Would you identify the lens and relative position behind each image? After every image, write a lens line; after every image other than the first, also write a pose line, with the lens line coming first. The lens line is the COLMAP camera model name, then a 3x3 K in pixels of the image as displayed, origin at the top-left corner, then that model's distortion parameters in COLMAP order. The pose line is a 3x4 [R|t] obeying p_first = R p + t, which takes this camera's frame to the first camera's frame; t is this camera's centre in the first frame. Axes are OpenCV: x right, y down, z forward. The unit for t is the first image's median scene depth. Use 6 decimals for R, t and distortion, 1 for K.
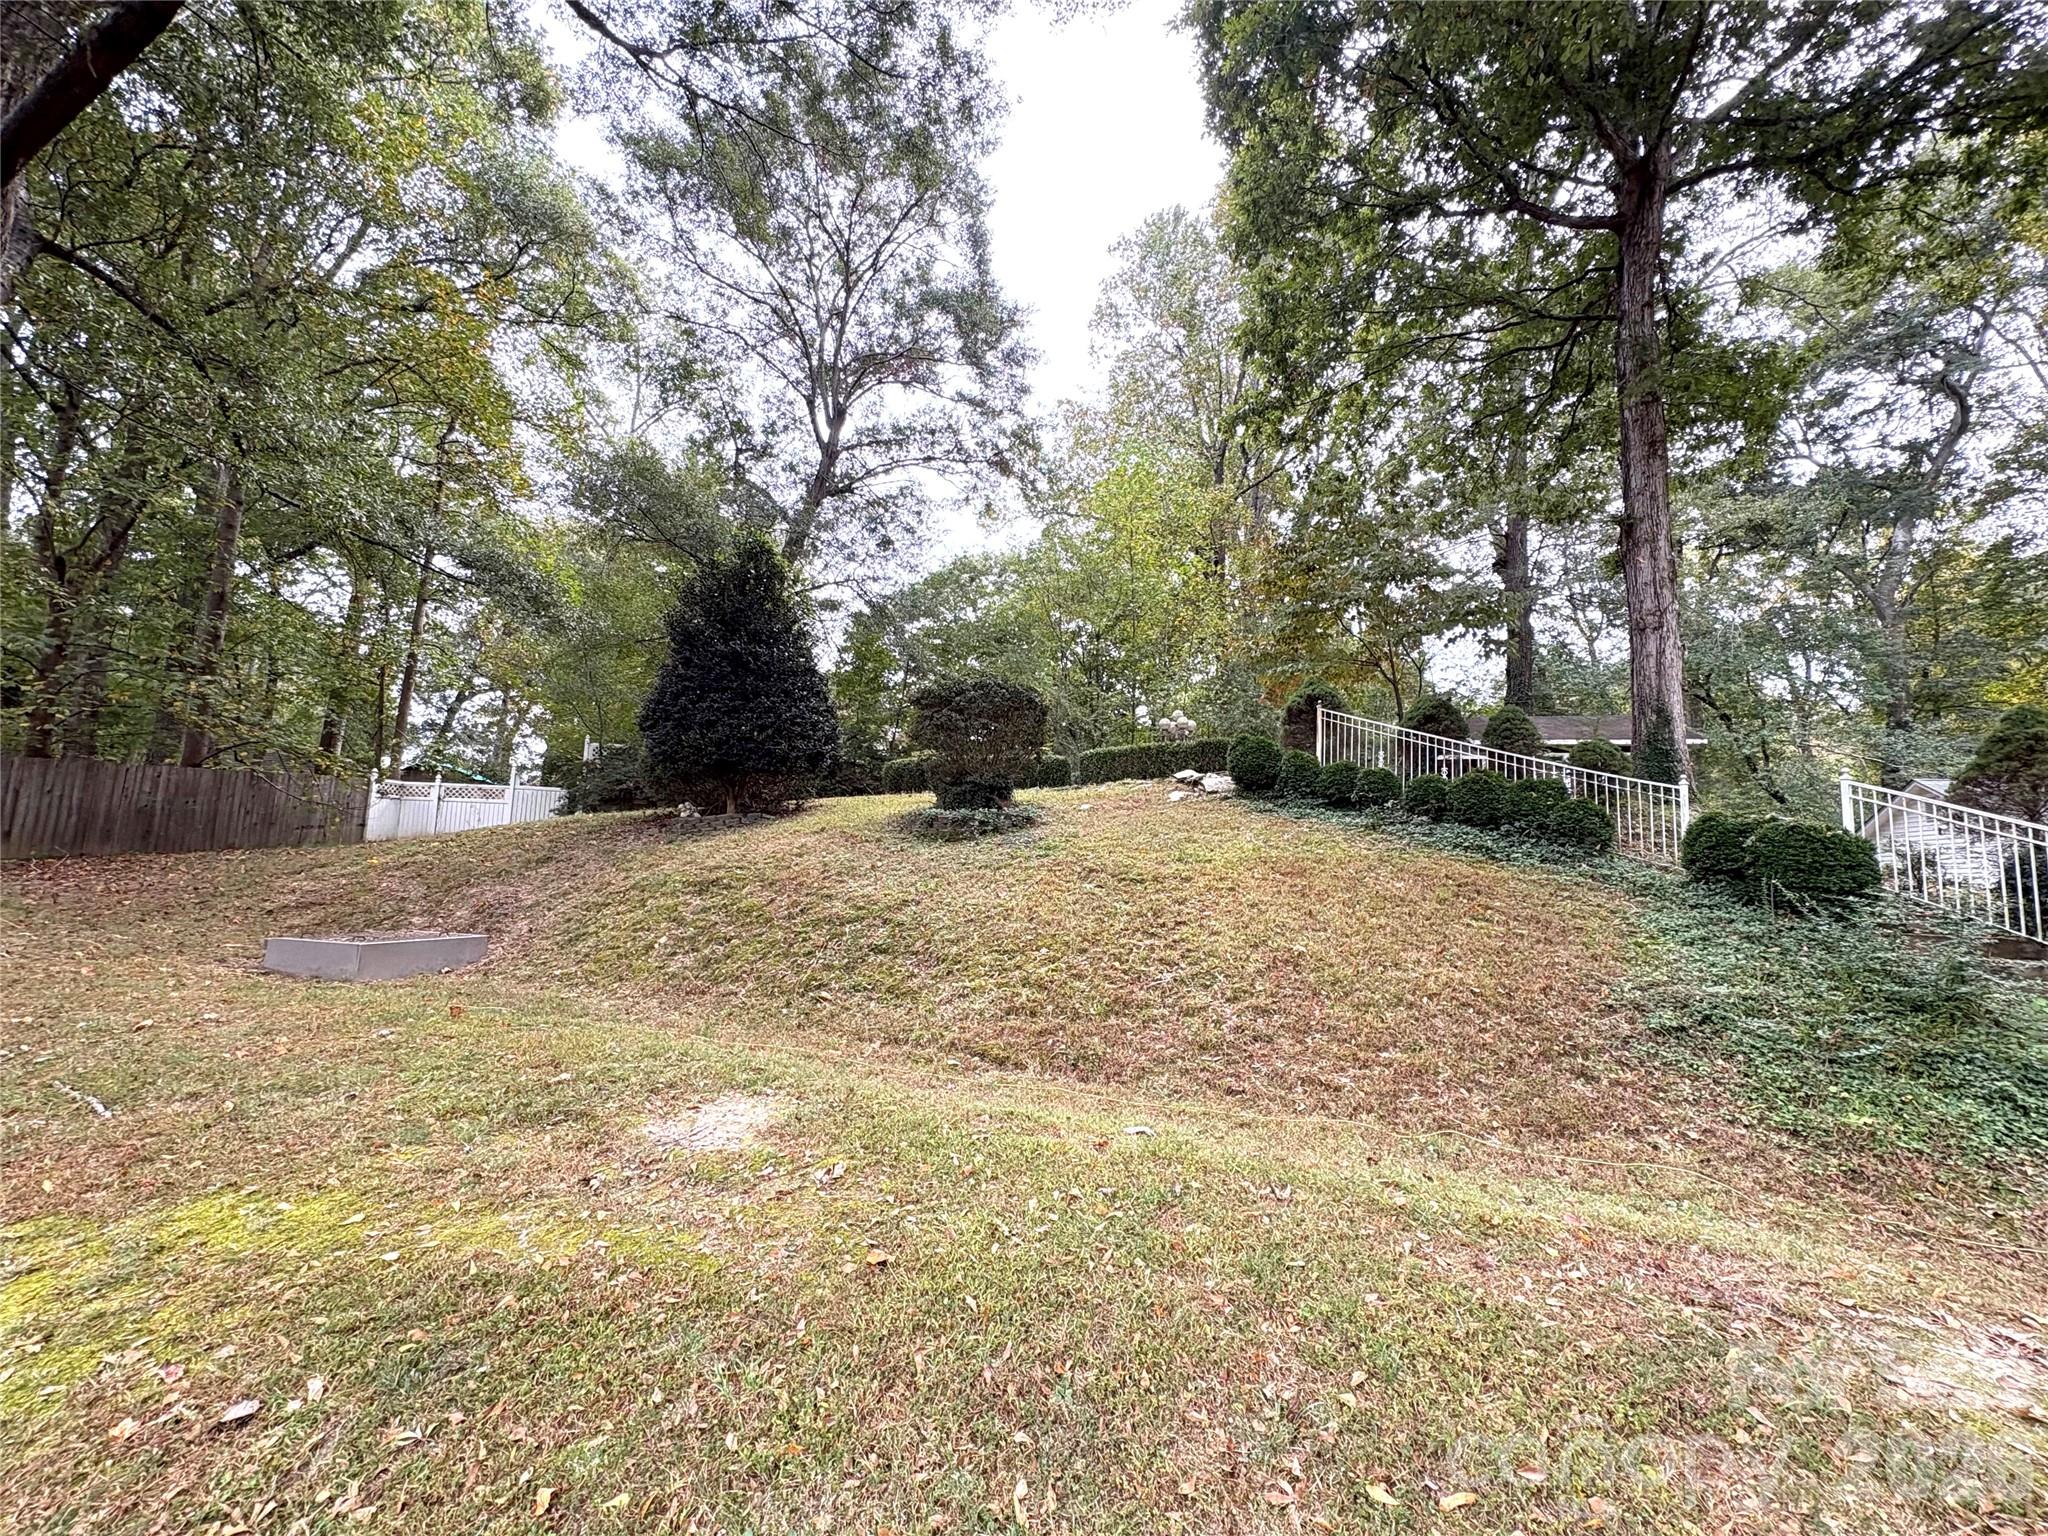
lens RADIAL K [[815.8, 0, 1024.0], [0, 815.8, 768.0], [0, 0, 1]] dist [0.002211, 0.000480]
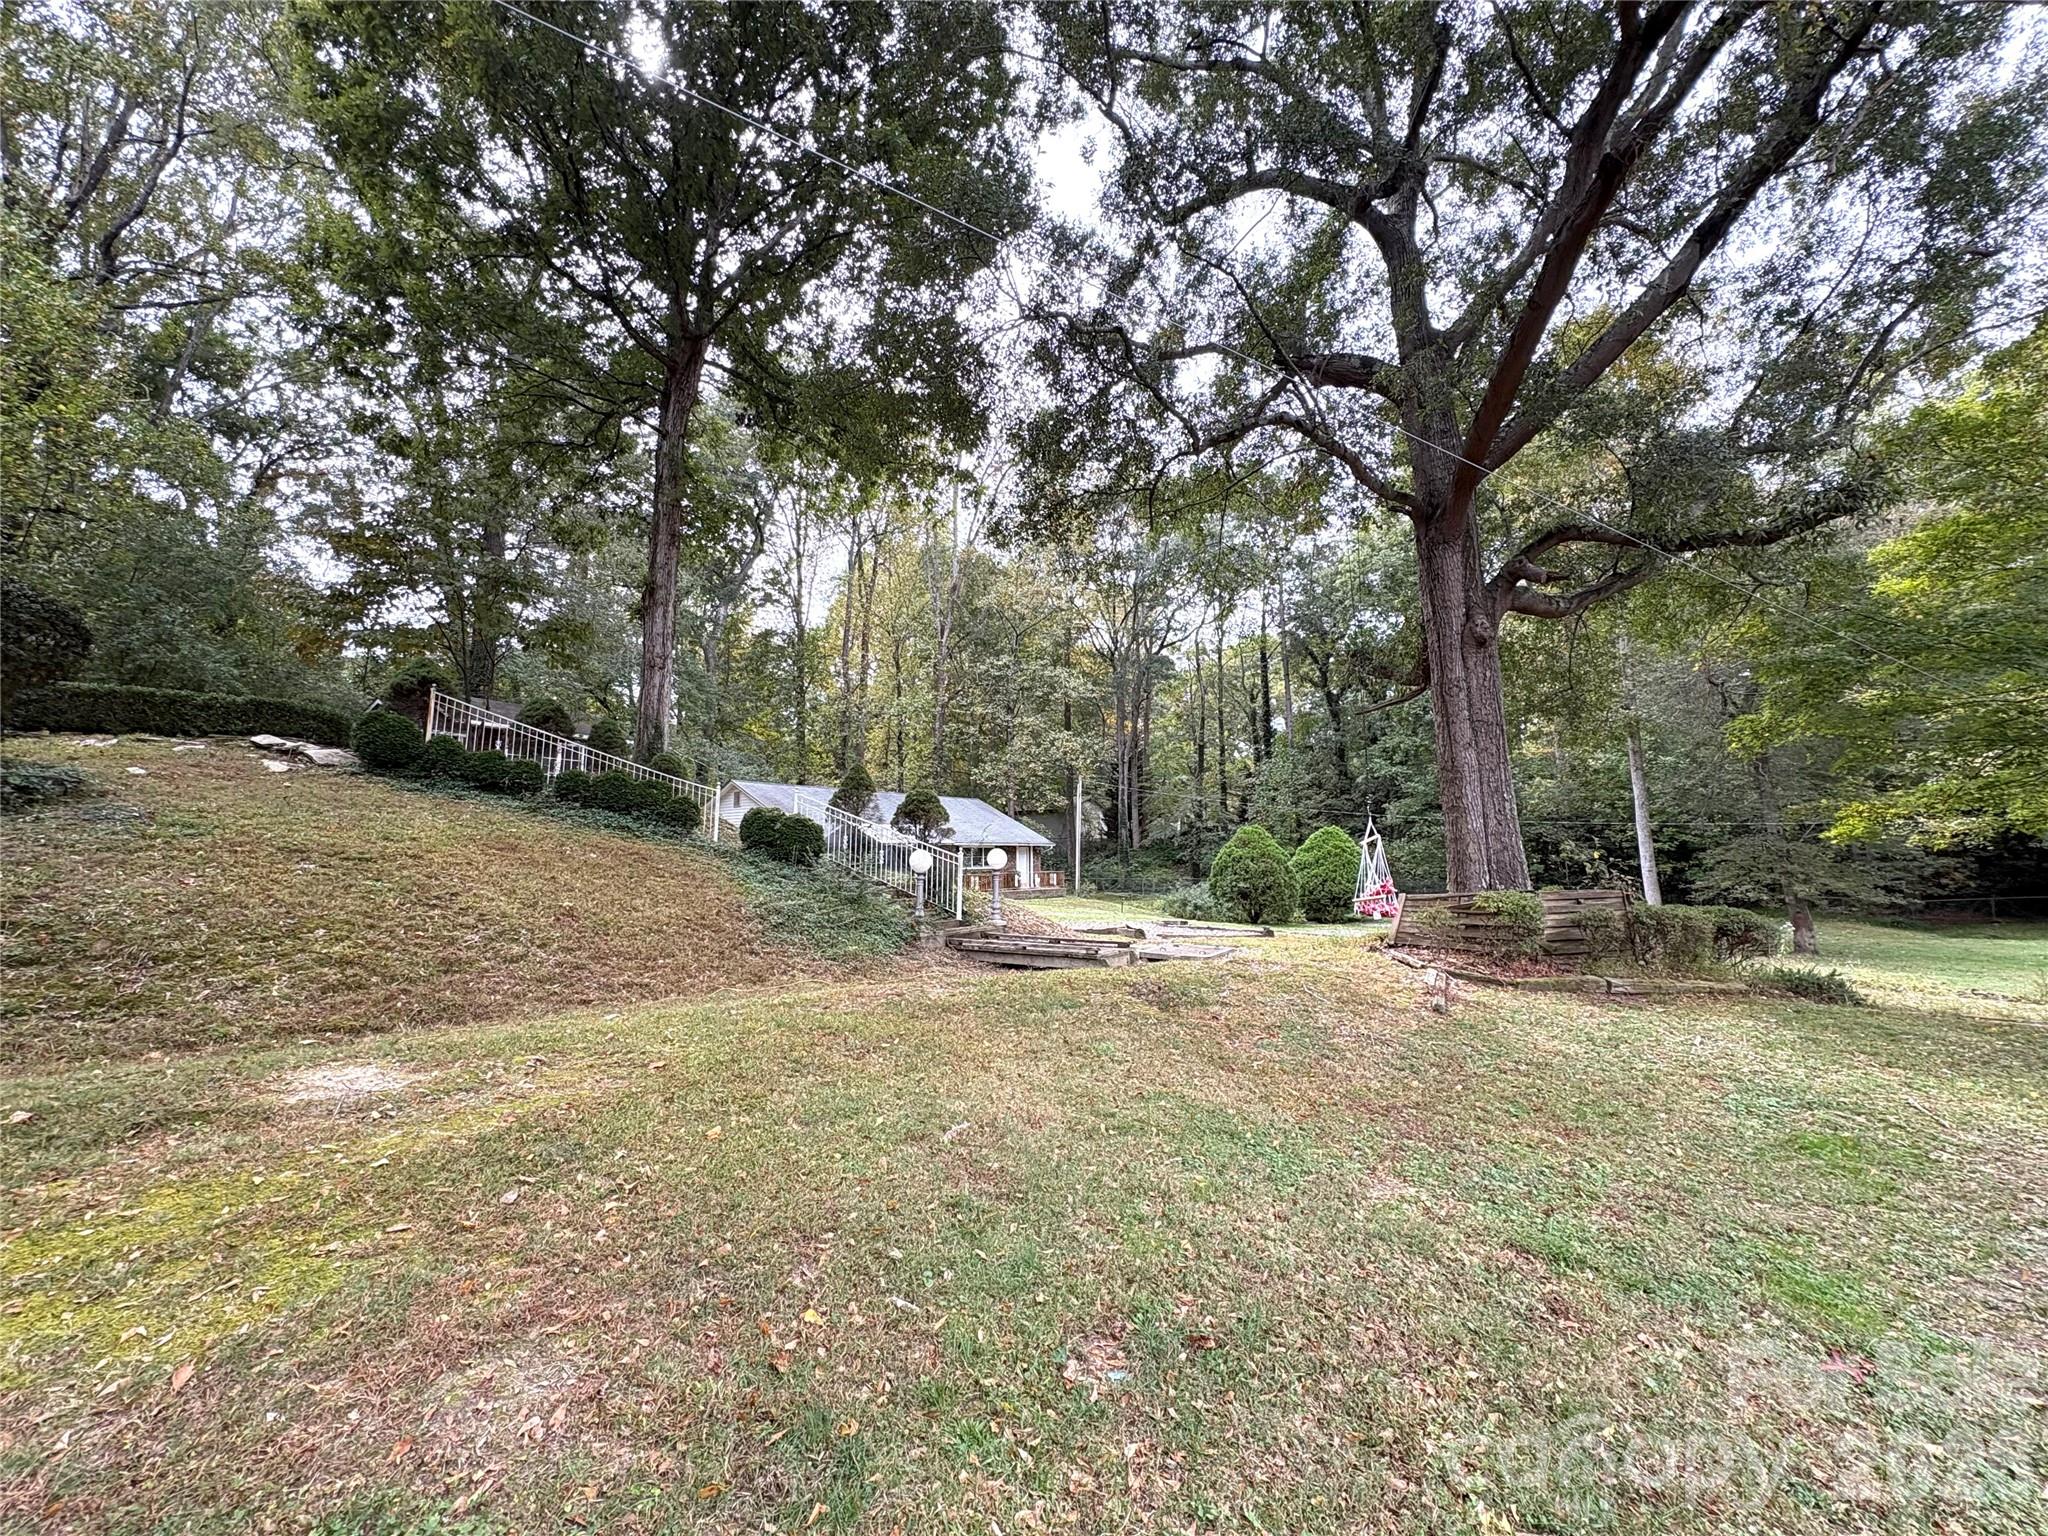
lens RADIAL K [[815.8, 0, 1024.0], [0, 815.8, 768.0], [0, 0, 1]] dist [0.002211, 0.000480]
pose [[0.329374, 0.069625, 0.941629, -0.267358], [-0.107223, 0.993584, -0.035961, -0.013430], [-0.938092, -0.089120, 0.334726, -0.051584]]
